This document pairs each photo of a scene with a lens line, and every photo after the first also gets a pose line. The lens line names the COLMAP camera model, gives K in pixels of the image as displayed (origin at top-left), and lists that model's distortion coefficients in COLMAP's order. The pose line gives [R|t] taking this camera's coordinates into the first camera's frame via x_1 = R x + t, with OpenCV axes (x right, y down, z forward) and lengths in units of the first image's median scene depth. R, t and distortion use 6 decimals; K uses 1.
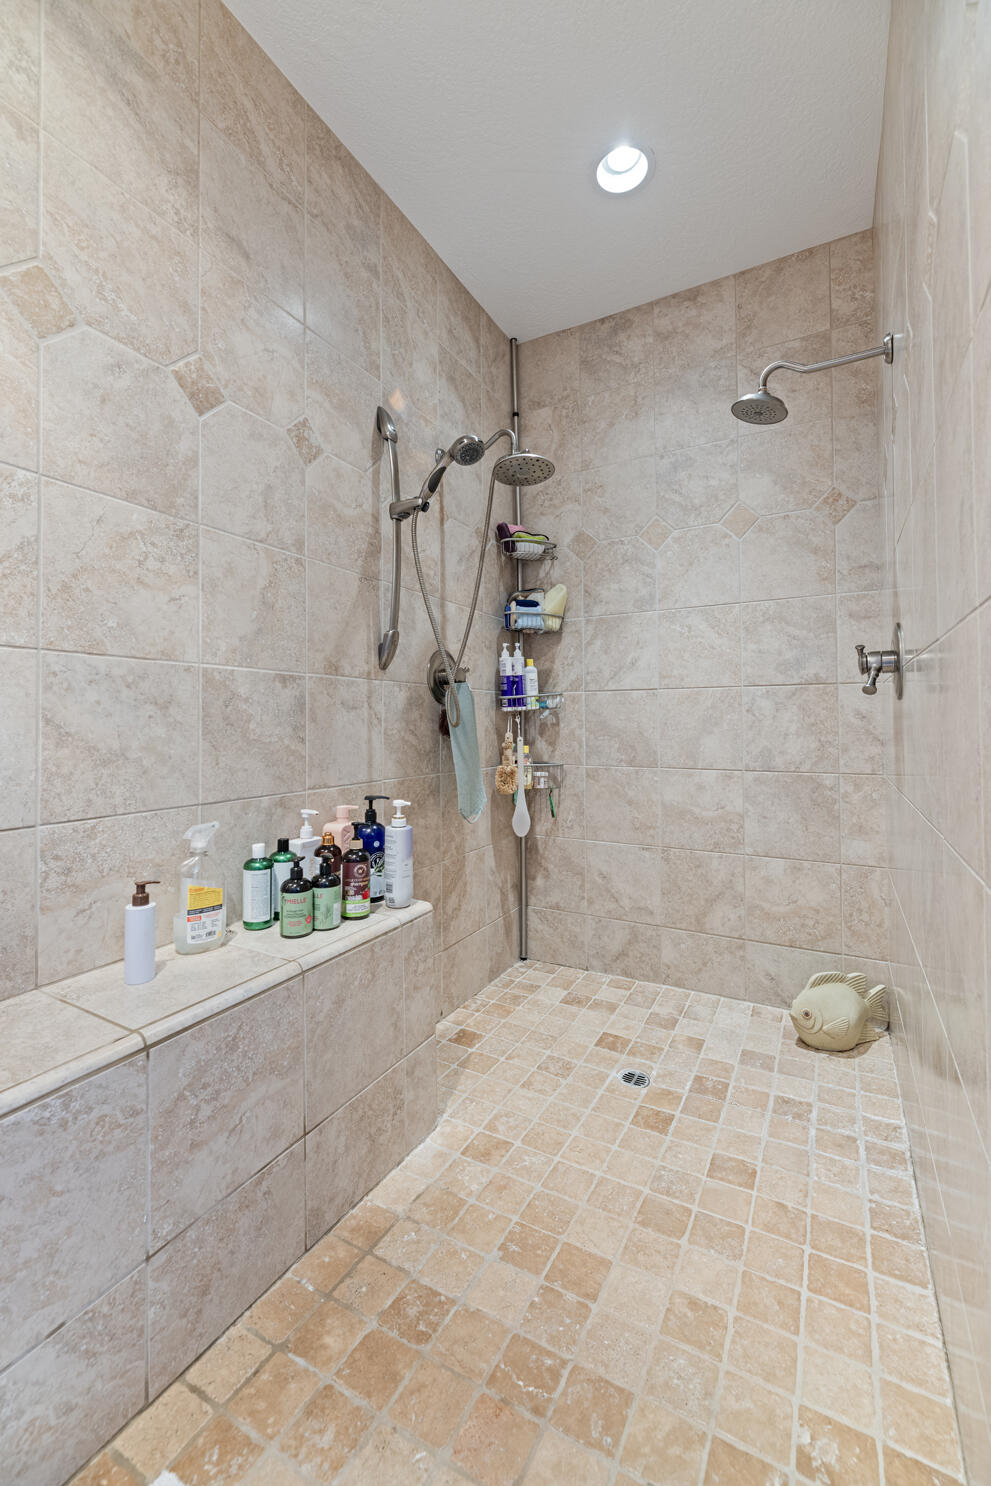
lens RADIAL K [[595.7, 0, 496.7], [0, 595.7, 714.8], [0, 0, 1]] dist [0.000852, -0.000770]
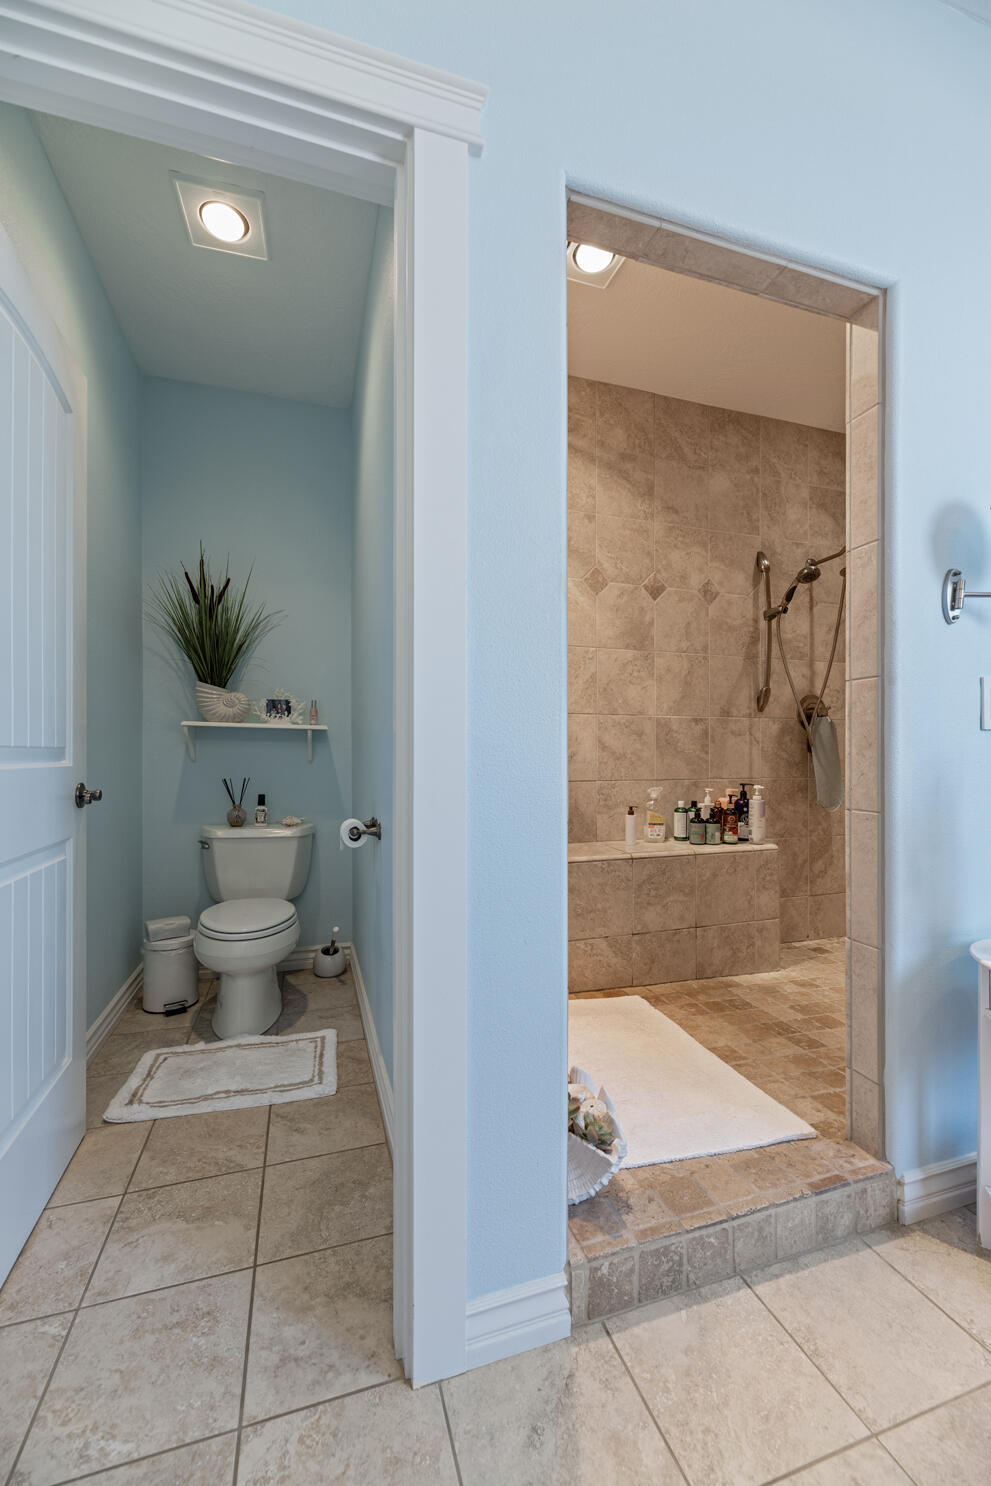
lens RADIAL K [[595.7, 0, 494.1], [0, 595.7, 747.2], [0, 0, 1]] dist [0.000852, -0.000770]
pose [[0.715160, -0.000448, -0.698961, 0.576940], [0.004044, 0.999986, 0.003498, 0.019121], [0.698949, -0.005328, 0.715152, -0.926519]]
